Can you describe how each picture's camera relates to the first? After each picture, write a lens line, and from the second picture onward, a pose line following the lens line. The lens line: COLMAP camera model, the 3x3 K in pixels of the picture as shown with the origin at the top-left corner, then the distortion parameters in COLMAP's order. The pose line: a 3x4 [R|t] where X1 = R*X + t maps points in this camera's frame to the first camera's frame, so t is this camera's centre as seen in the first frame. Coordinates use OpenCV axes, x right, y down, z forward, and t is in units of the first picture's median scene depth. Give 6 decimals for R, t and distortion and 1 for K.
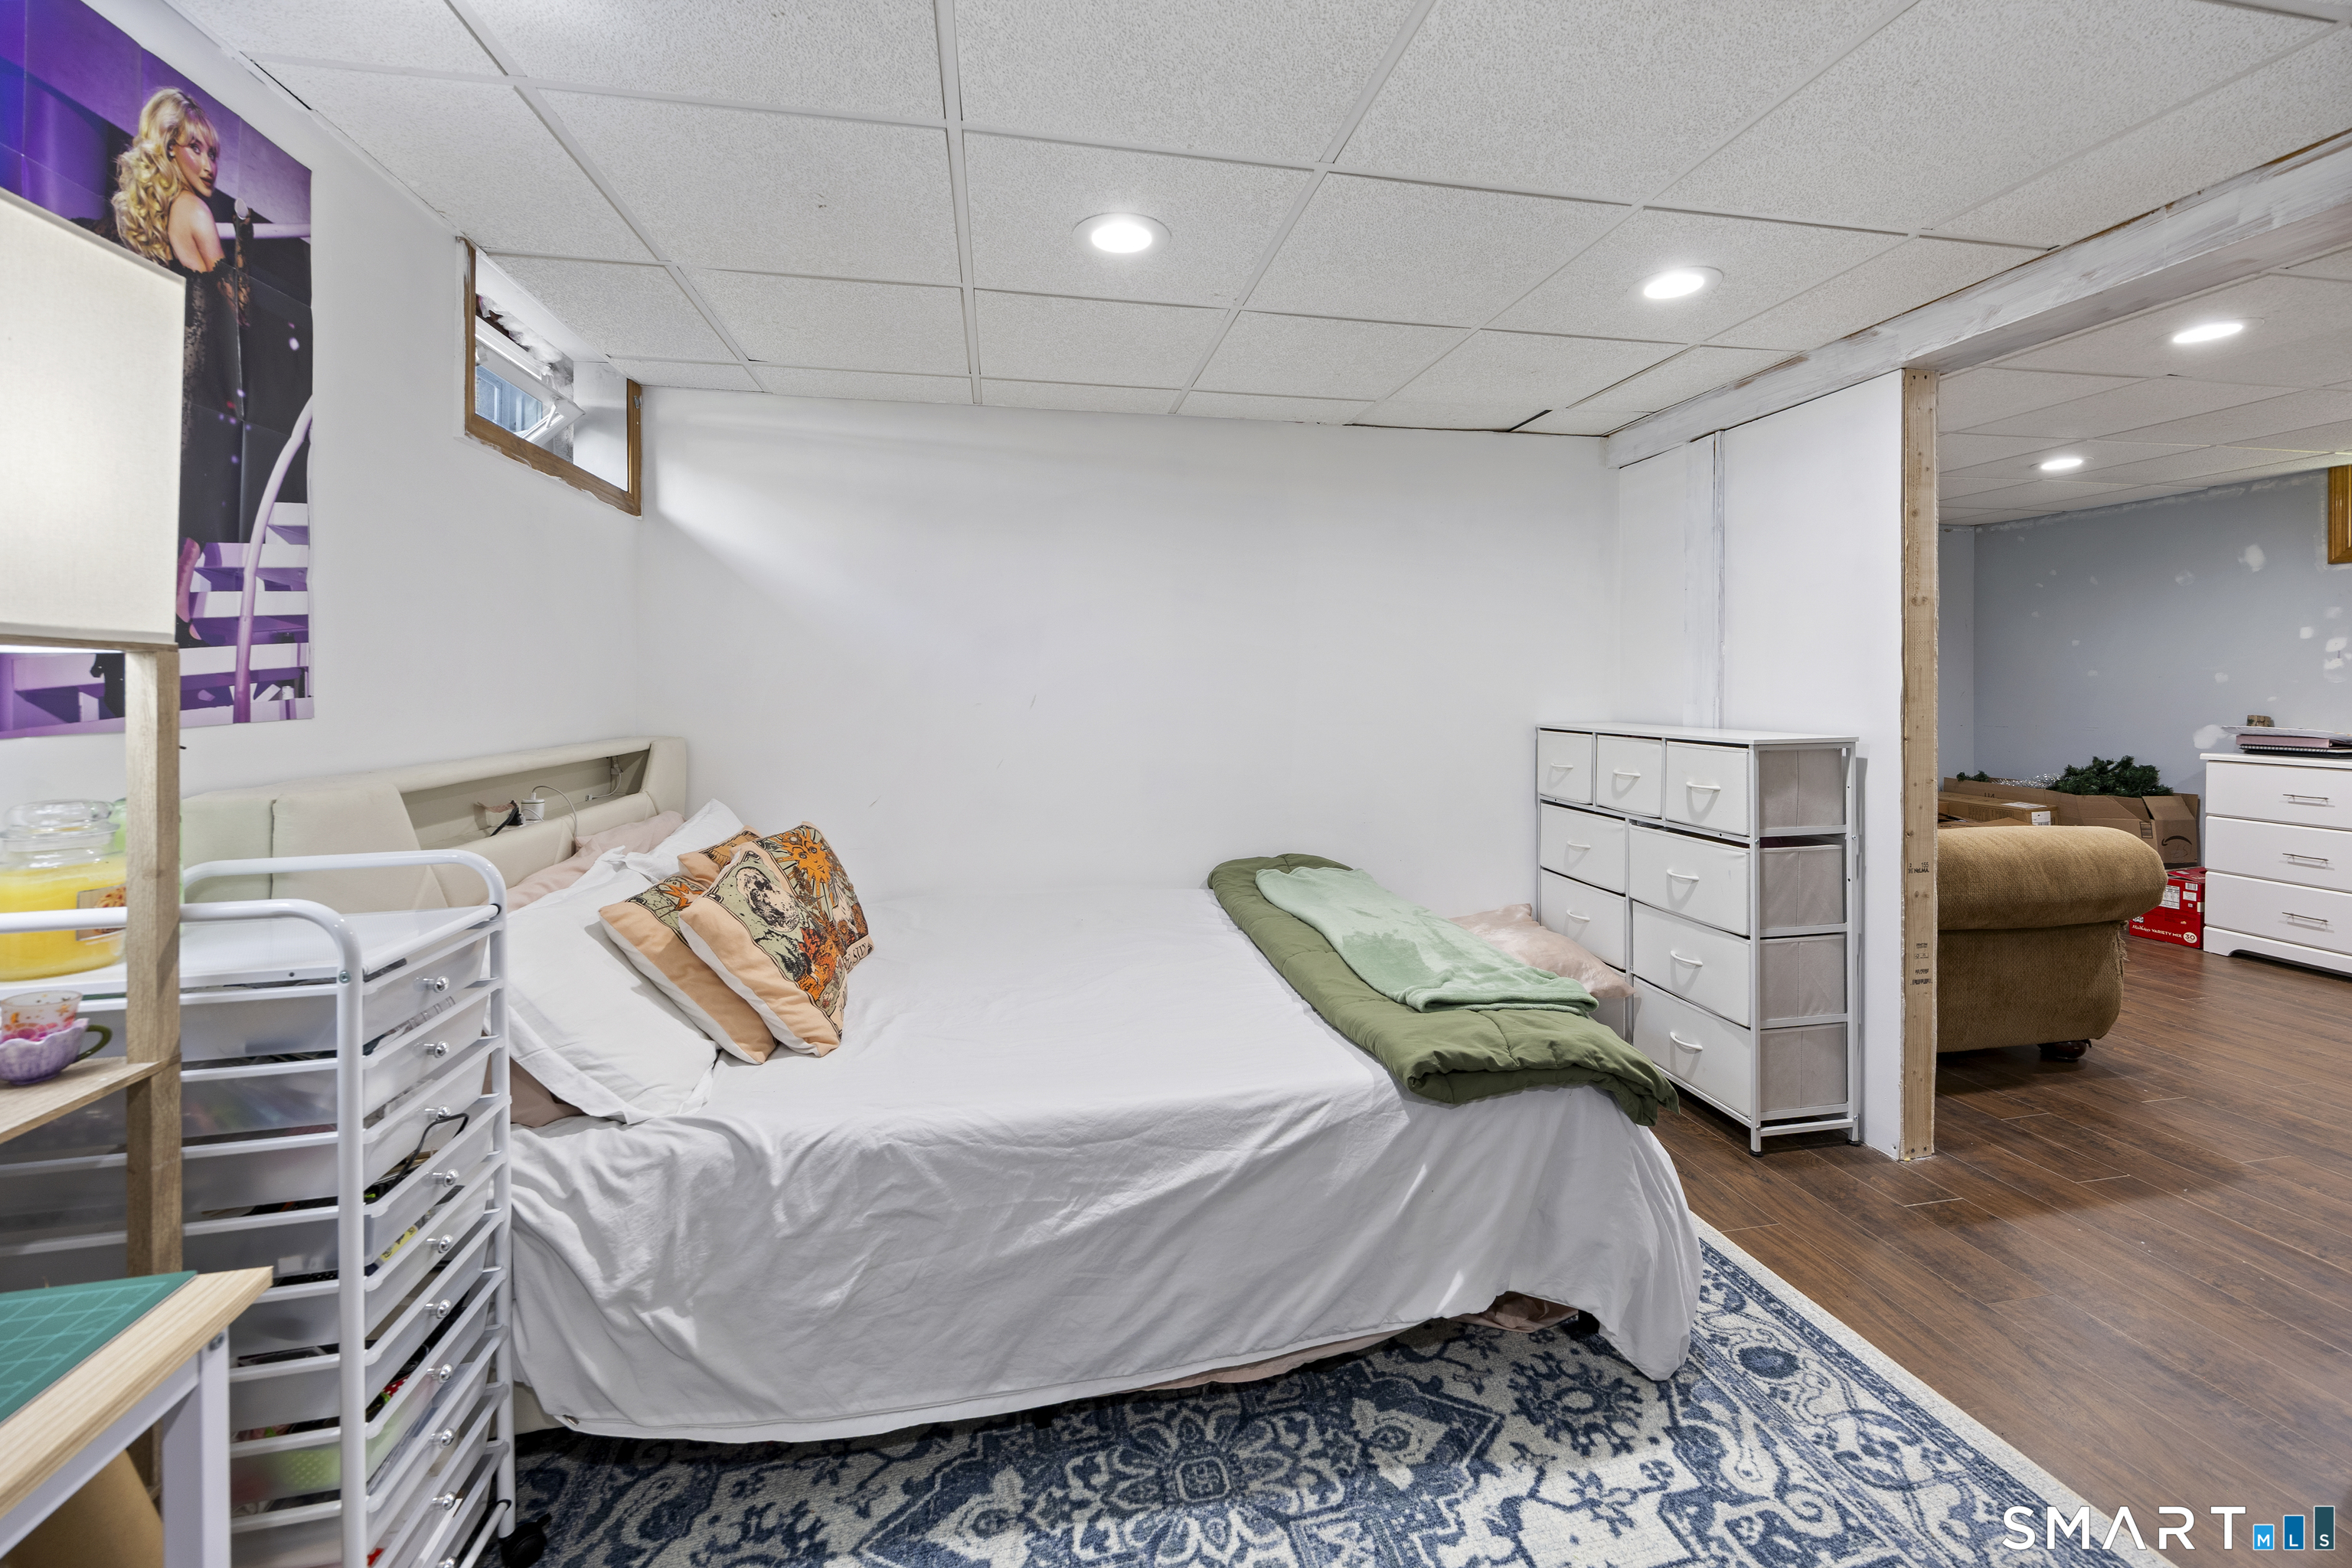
lens RADIAL K [[926.6, 0, 1181.4], [0, 926.6, 693.9], [0, 0, 1]] dist [0.002697, 0.000193]
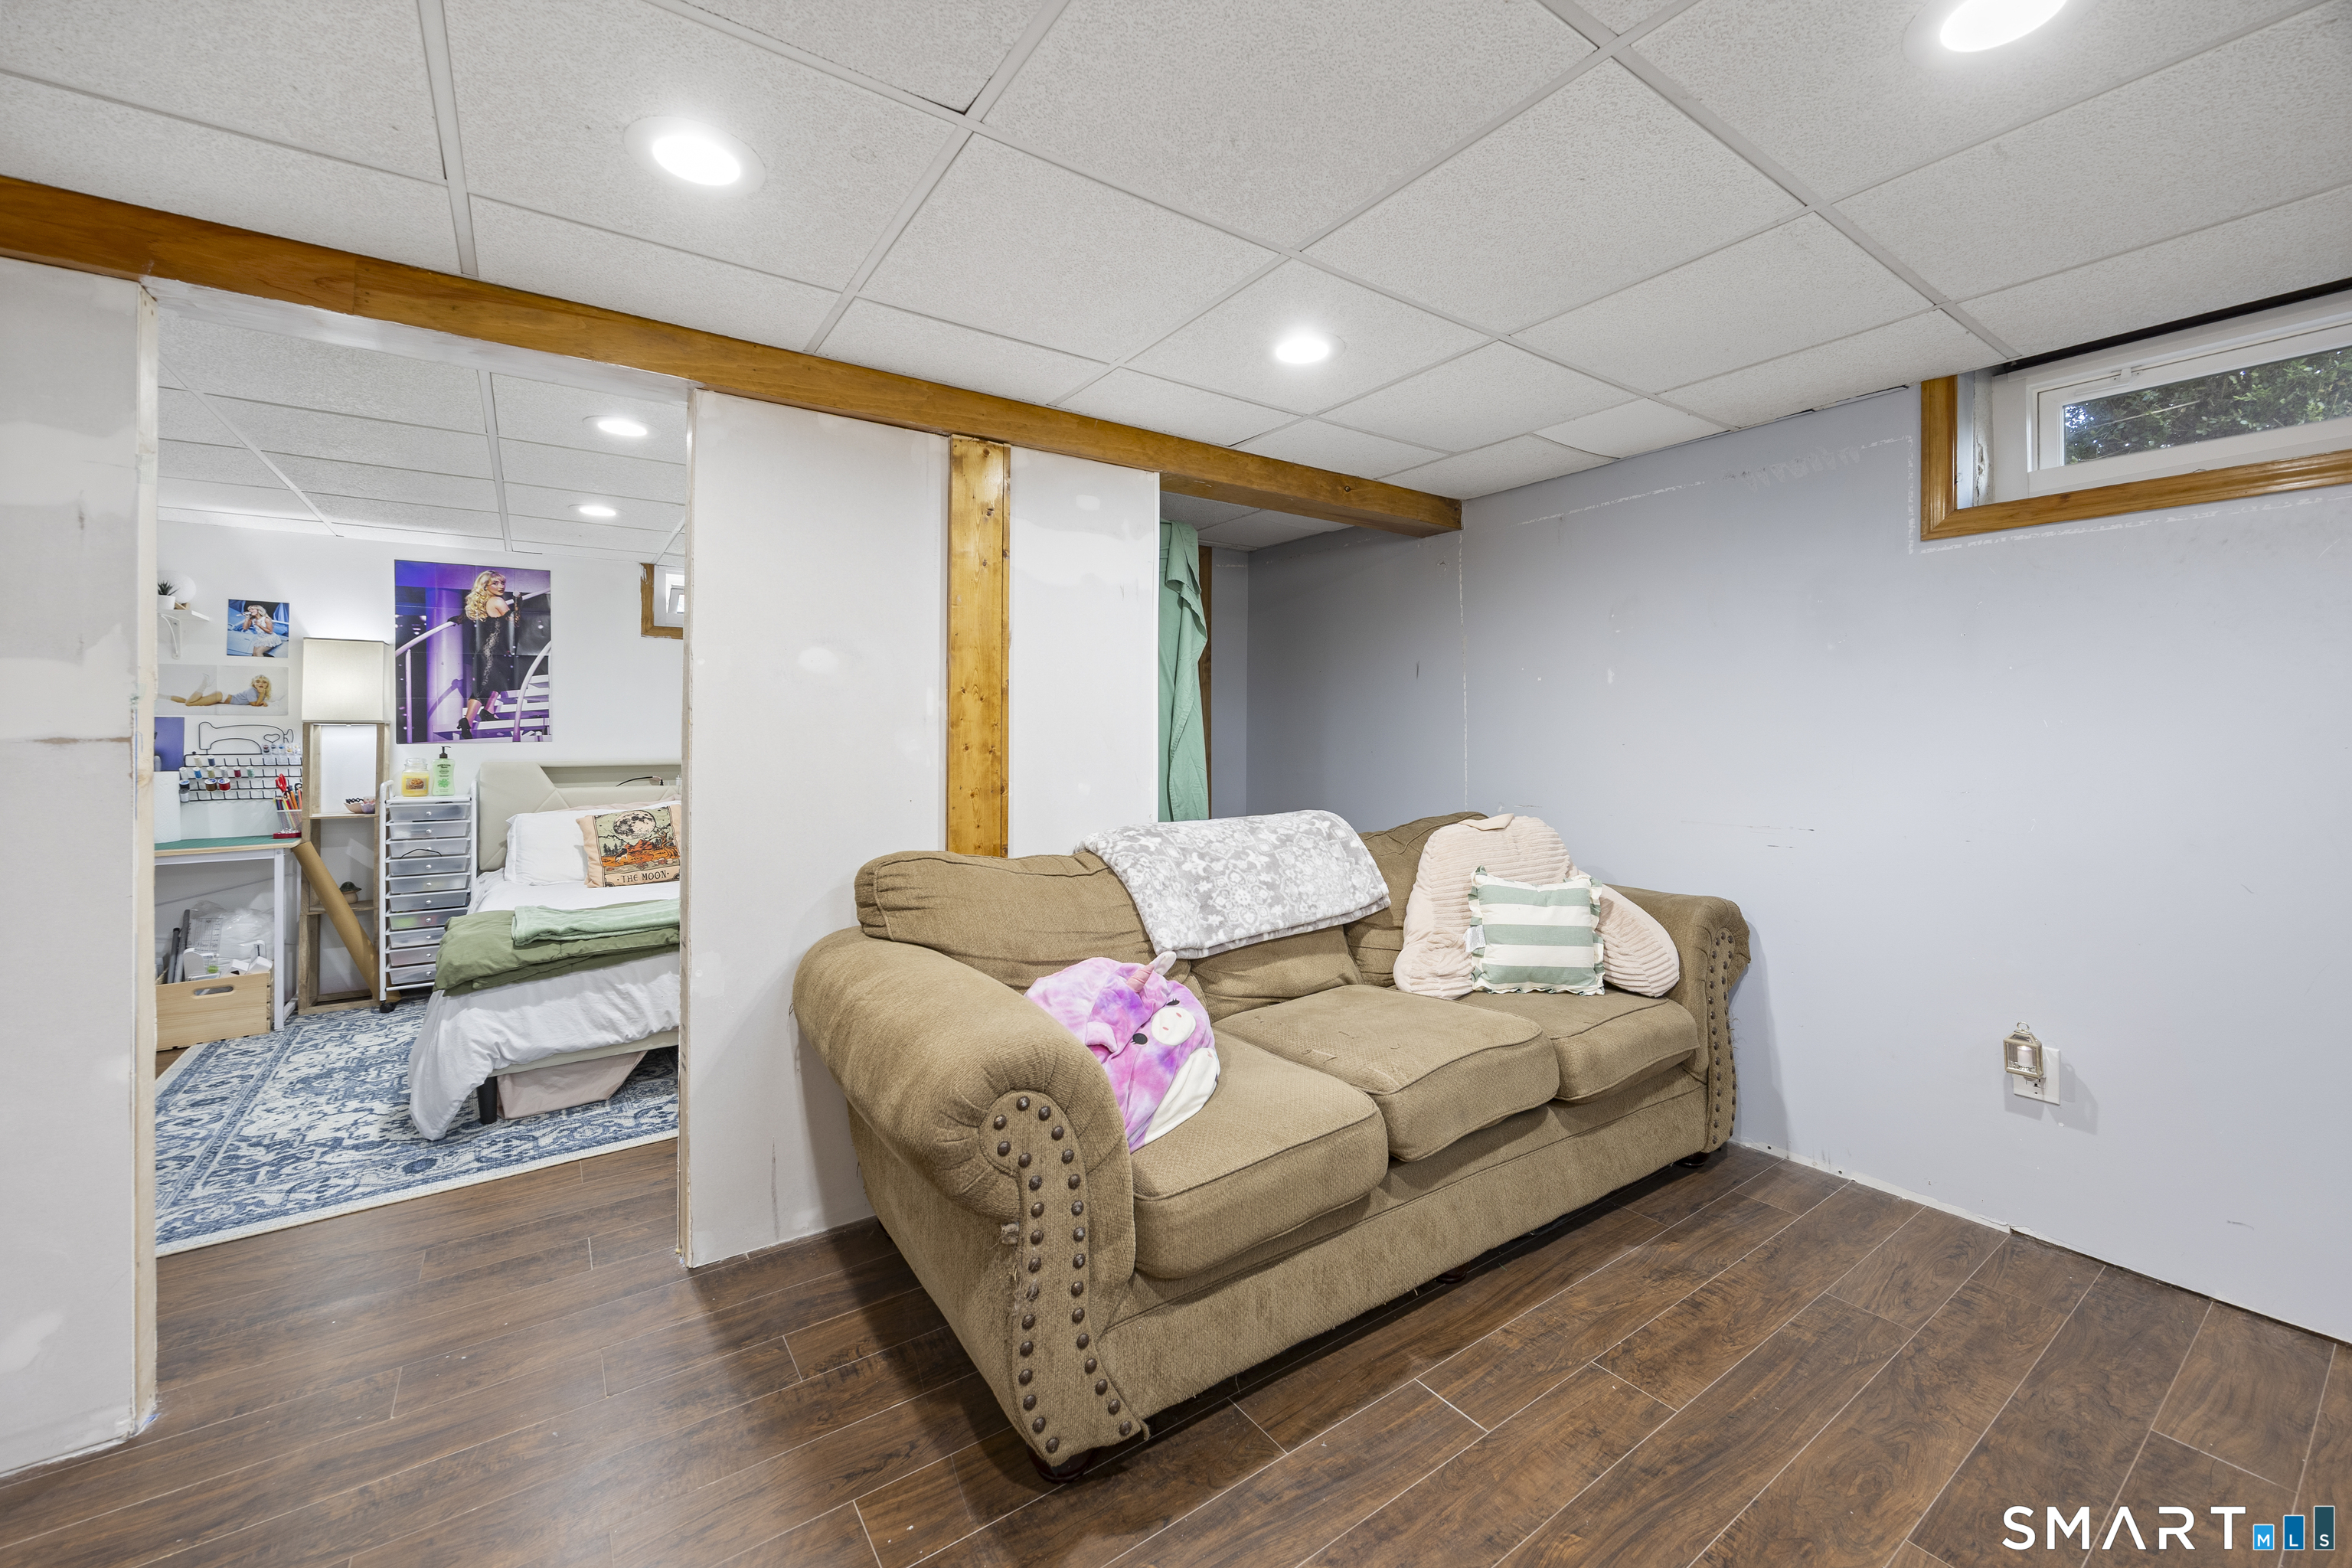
lens RADIAL K [[926.6, 0, 1191.6], [0, 926.6, 728.6], [0, 0, 1]] dist [0.002697, 0.000193]
pose [[0.410398, -0.003734, -0.911899, 2.977352], [-0.009217, 0.999924, -0.008243, -0.012585], [0.911860, 0.011788, 0.410333, 1.766330]]
